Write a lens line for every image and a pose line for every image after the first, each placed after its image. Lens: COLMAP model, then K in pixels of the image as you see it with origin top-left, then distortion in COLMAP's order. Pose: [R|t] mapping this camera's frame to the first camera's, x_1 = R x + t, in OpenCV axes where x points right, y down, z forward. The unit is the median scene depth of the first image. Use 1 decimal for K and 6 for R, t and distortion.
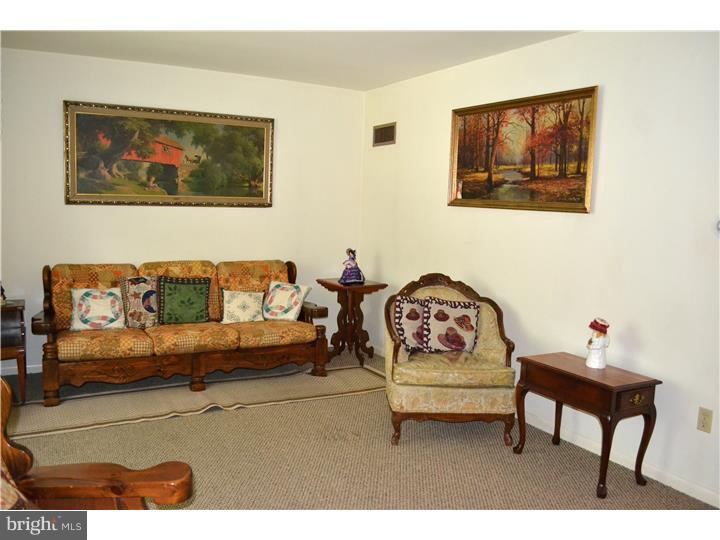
lens RADIAL K [[578.8, 0, 360.0], [0, 578.8, 270.0], [0, 0, 1]] dist [-0.077953, 0.000623]
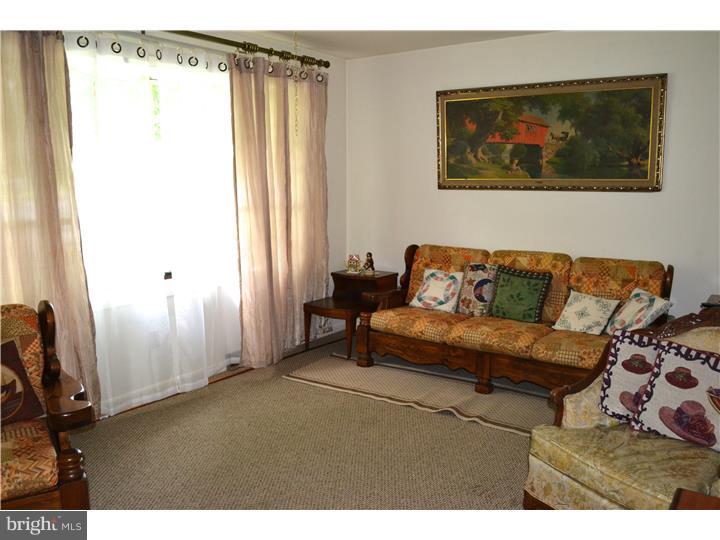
lens RADIAL K [[578.8, 0, 360.0], [0, 578.8, 270.0], [0, 0, 1]] dist [-0.077953, 0.000623]
pose [[0.468379, 0.107738, -0.876934, 0.370325], [-0.084898, 0.993433, 0.076706, -0.034429], [0.879439, 0.038523, 0.474450, 0.349129]]
